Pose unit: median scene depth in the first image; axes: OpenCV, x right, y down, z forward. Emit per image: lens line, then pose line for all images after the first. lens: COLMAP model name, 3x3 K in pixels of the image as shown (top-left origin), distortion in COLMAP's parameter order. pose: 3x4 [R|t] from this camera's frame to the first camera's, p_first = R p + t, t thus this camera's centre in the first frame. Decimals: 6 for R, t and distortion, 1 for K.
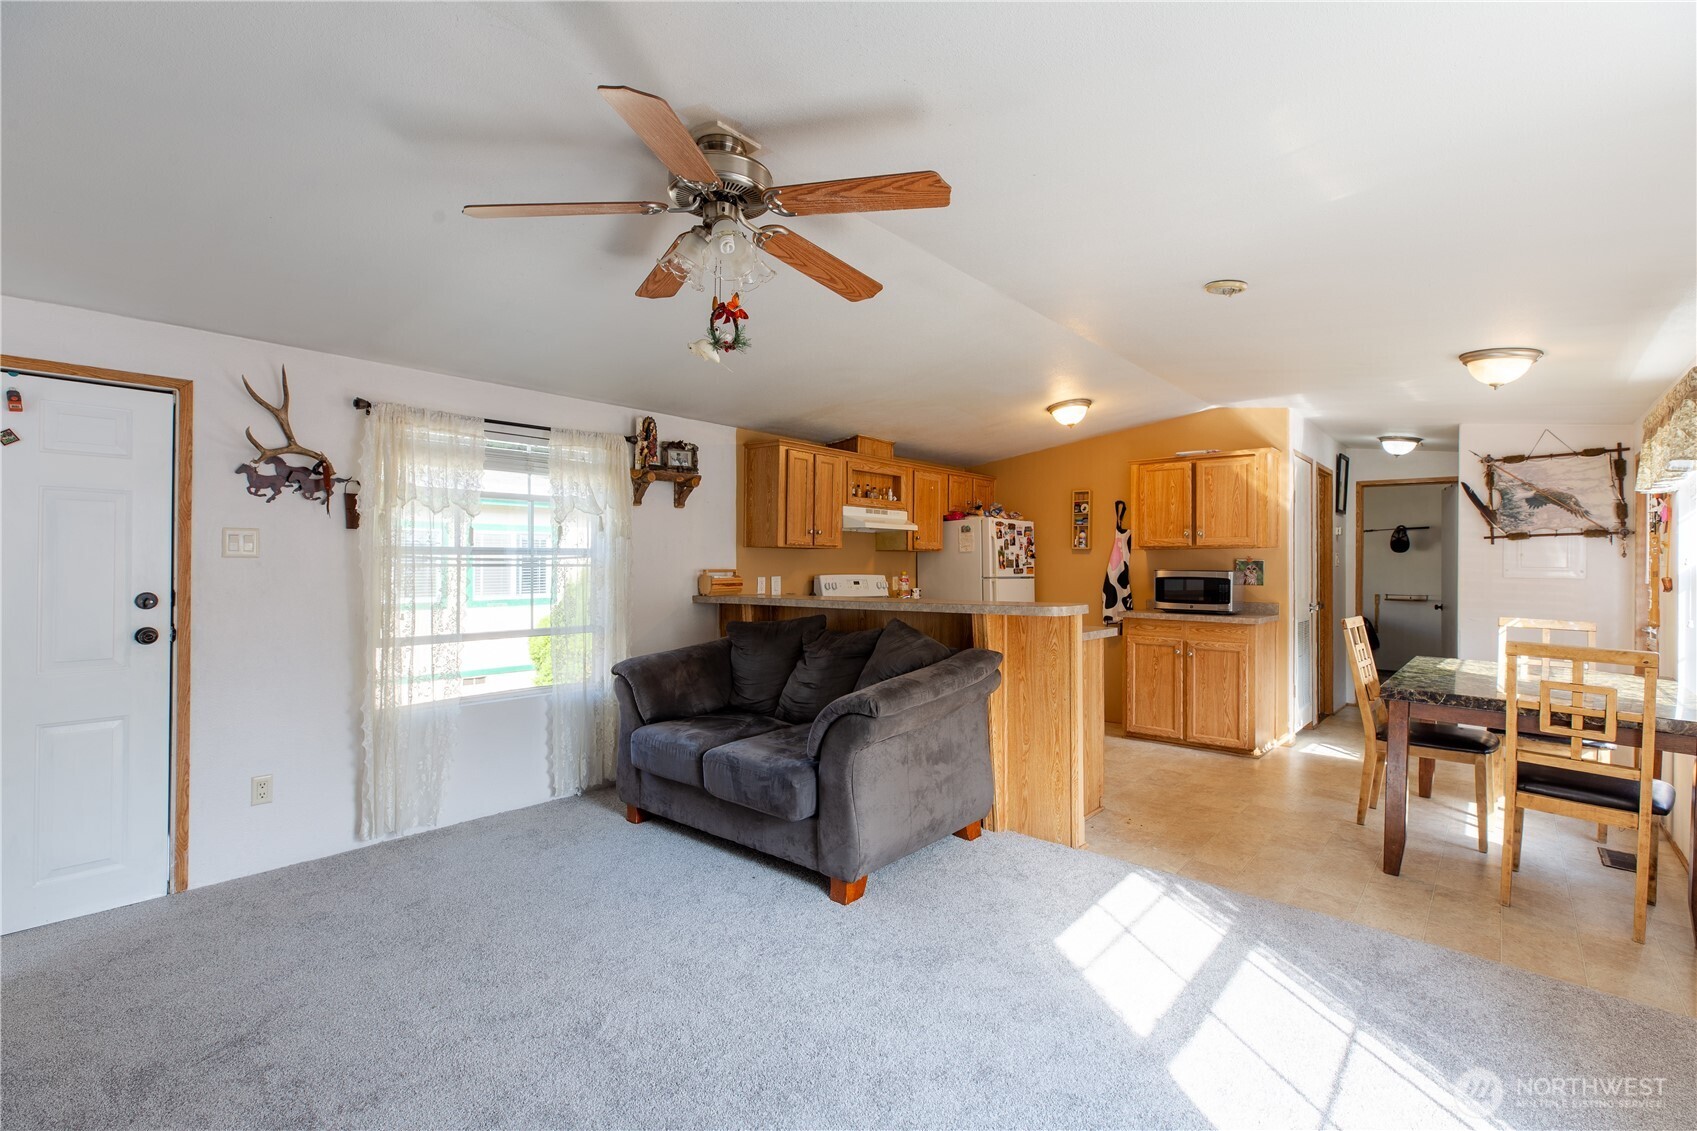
lens RADIAL K [[766.5, 0, 849.5], [0, 766.5, 560.5], [0, 0, 1]] dist [0.003275, 0.000517]
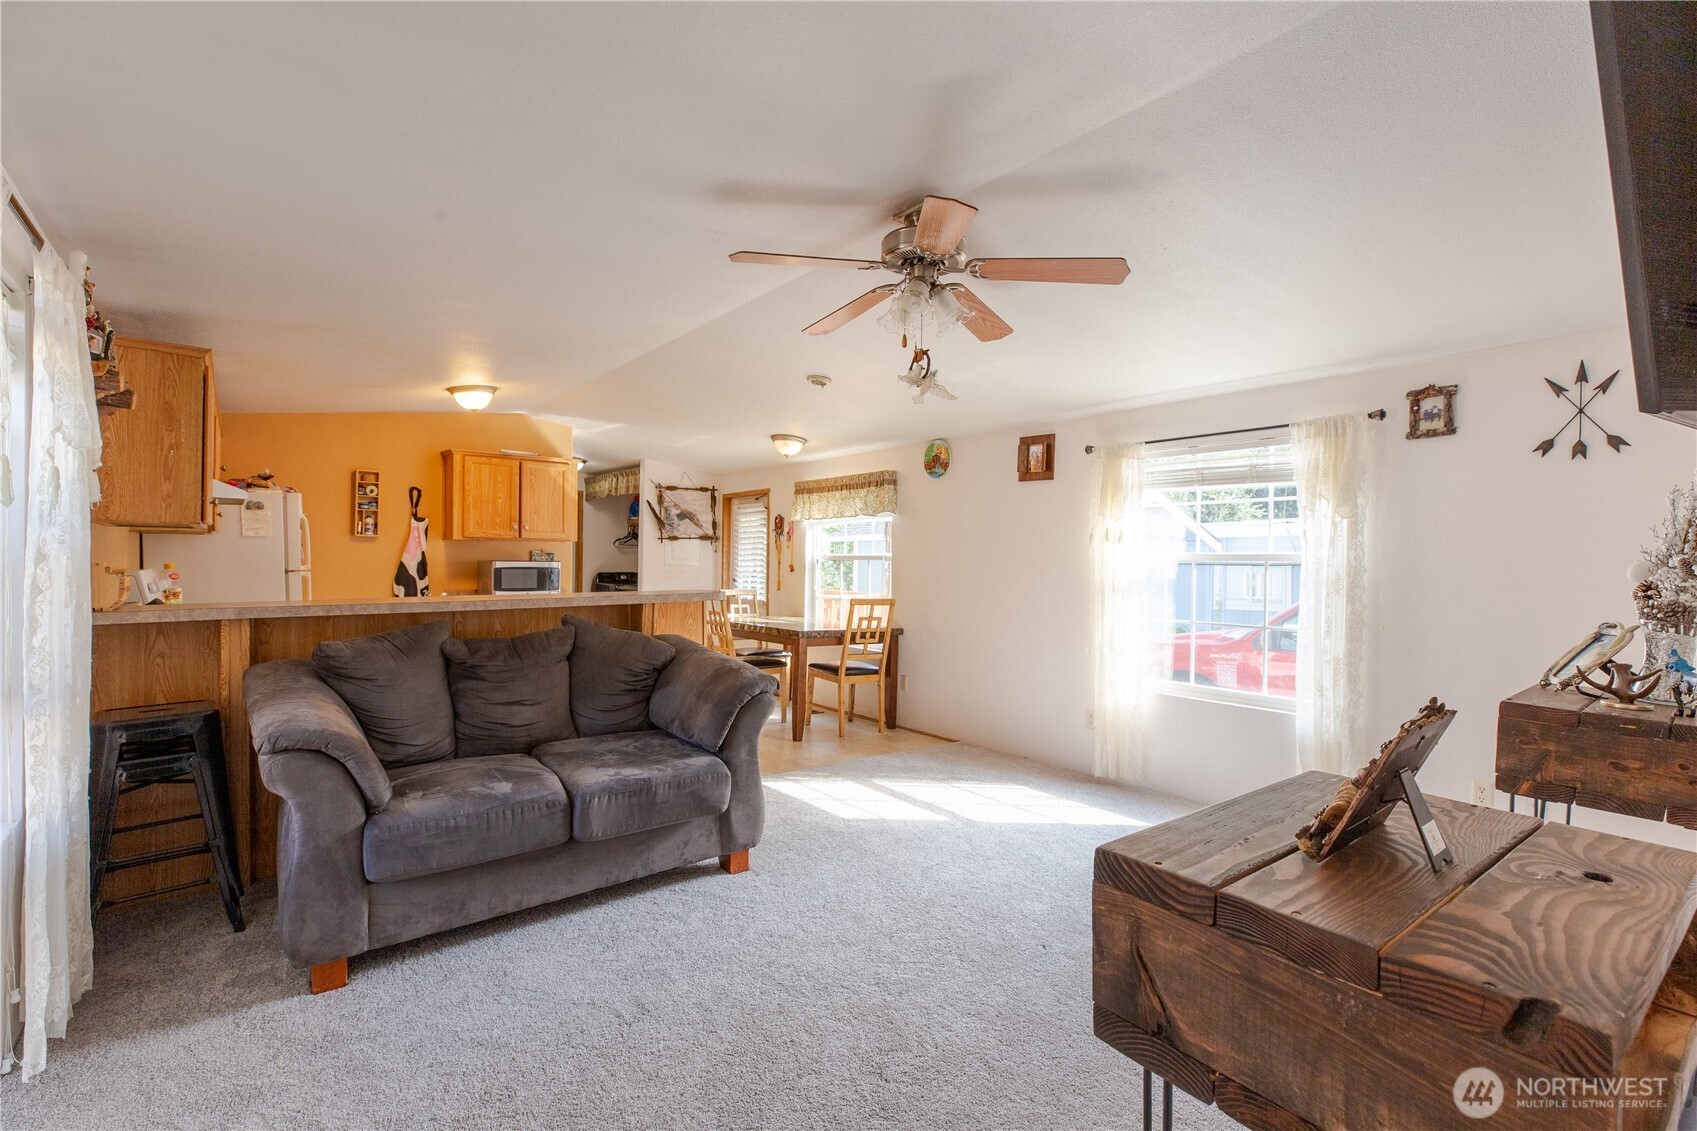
lens RADIAL K [[766.5, 0, 849.5], [0, 766.5, 560.5], [0, 0, 1]] dist [0.003275, 0.000517]
pose [[0.183661, -0.002238, 0.982987, -0.569369], [-0.014063, 0.999889, 0.004904, 0.000390], [-0.982889, -0.014725, 0.183609, 0.359109]]
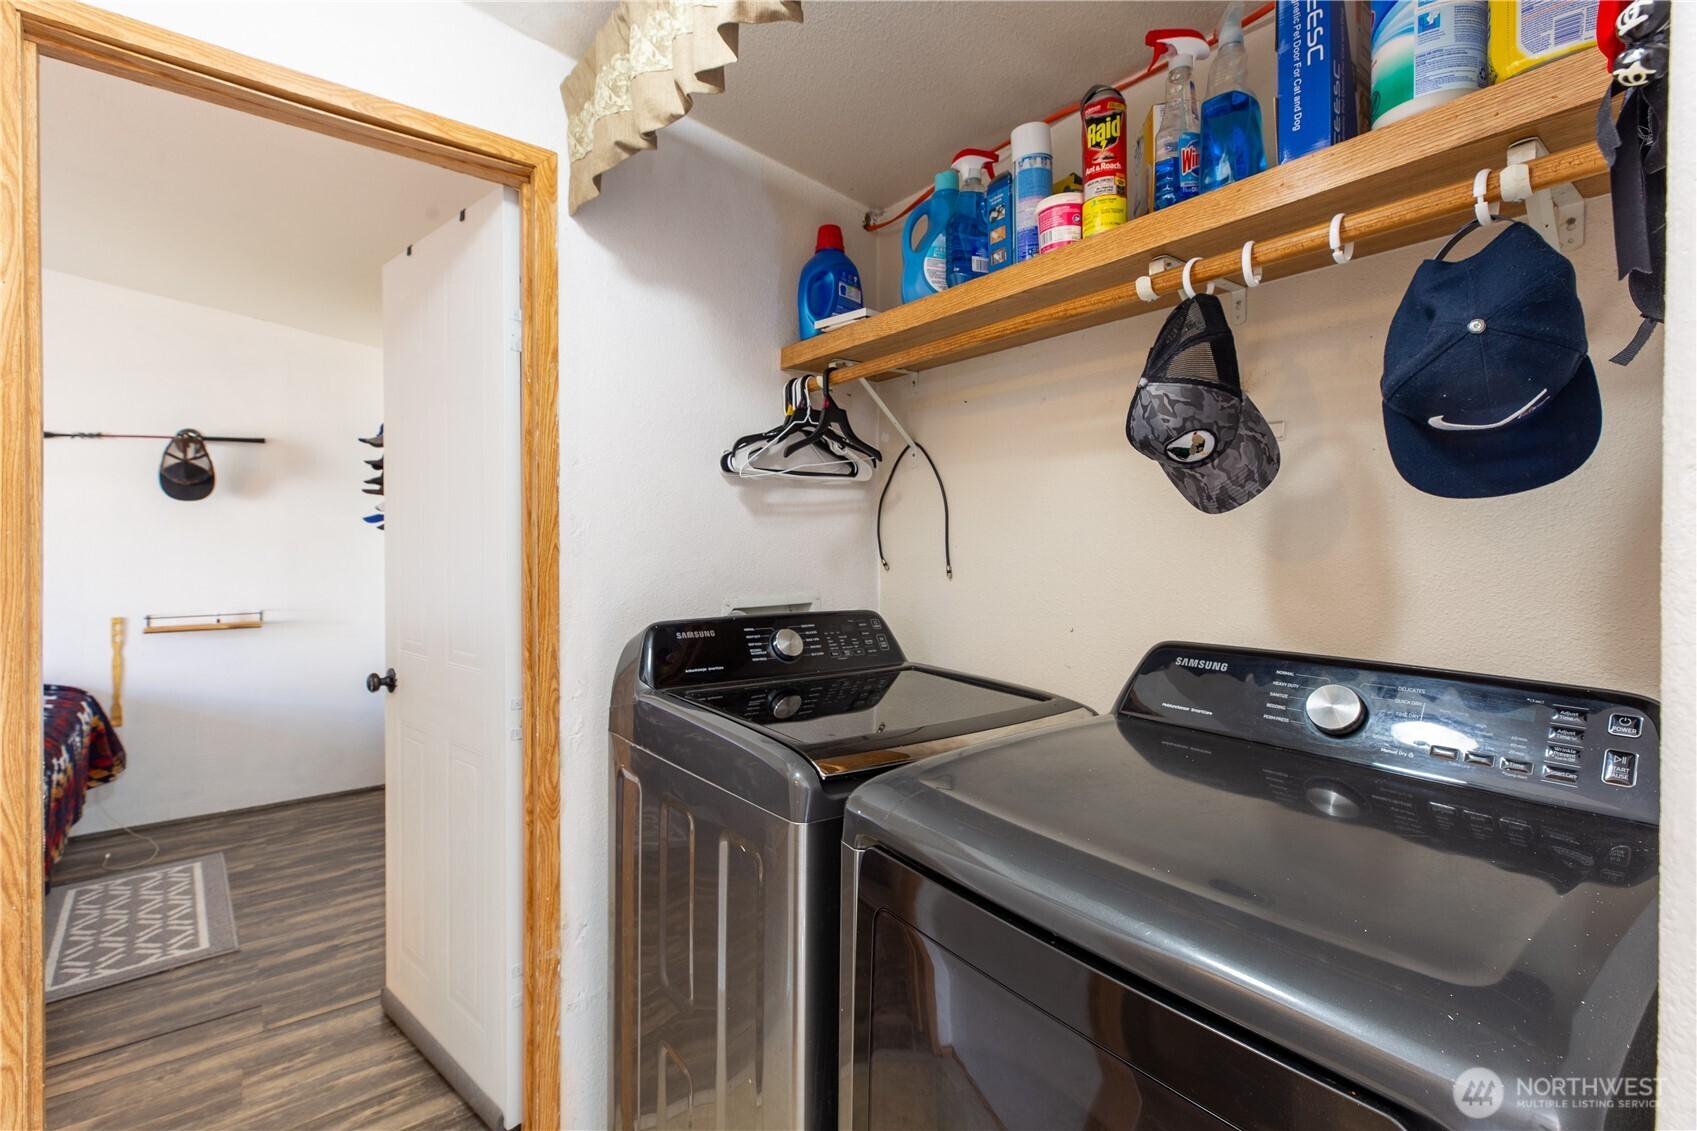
lens RADIAL K [[766.5, 0, 849.5], [0, 766.5, 560.5], [0, 0, 1]] dist [0.003275, 0.000517]
pose [[0.198484, -0.019162, 0.979917, 0.743583], [-0.010631, 0.999708, 0.021702, 0.012899], [-0.980047, -0.014725, 0.198222, 1.093973]]
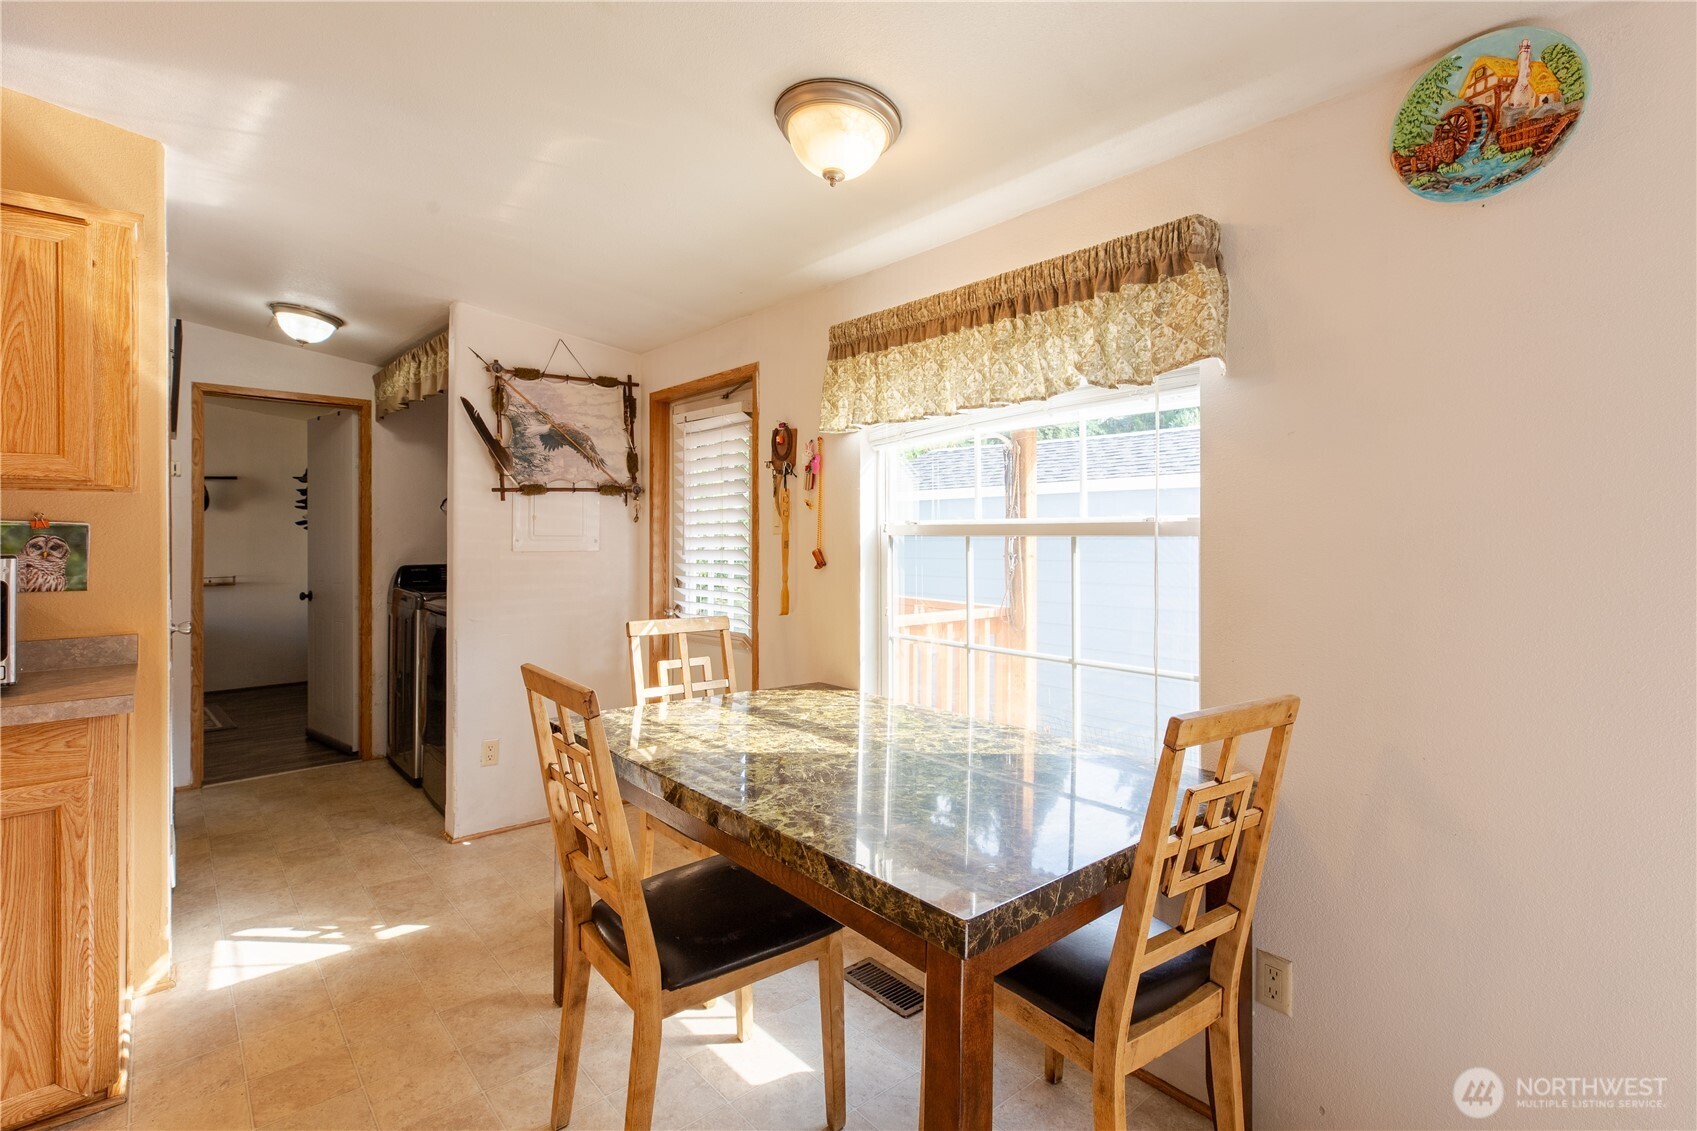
lens RADIAL K [[789.7, 0, 856.0], [0, 789.7, 531.3], [0, 0, 1]] dist [0.001199, 0.000306]
pose [[0.138462, -0.004007, 0.990360, 0.222139], [-0.002649, 0.999987, 0.004416, 0.000851], [-0.990364, -0.003235, 0.138450, 0.611642]]
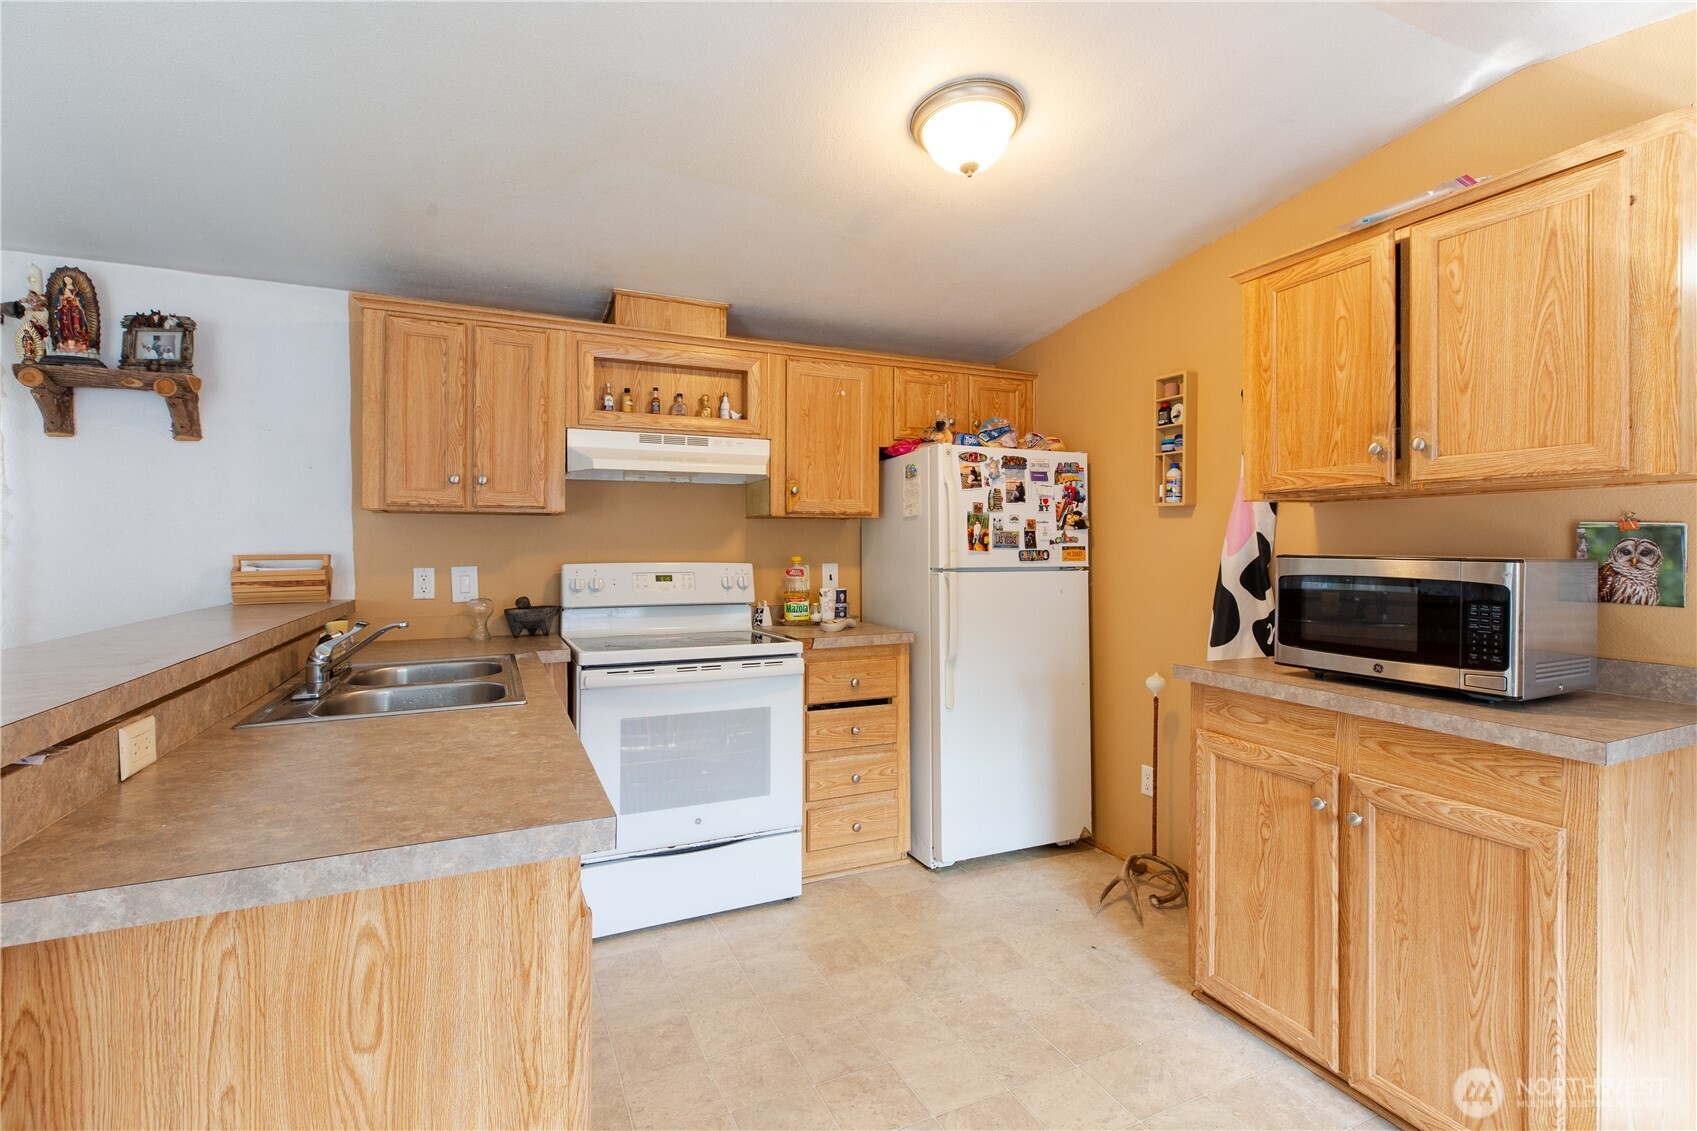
lens RADIAL K [[782.1, 0, 856.8], [0, 782.1, 544.2], [0, 0, 1]] dist [0.000741, 0.000471]
pose [[0.913550, -0.004389, -0.406703, 0.393131], [0.006906, 0.999965, 0.004721, 0.004369], [0.406668, -0.007122, 0.913548, 0.627976]]
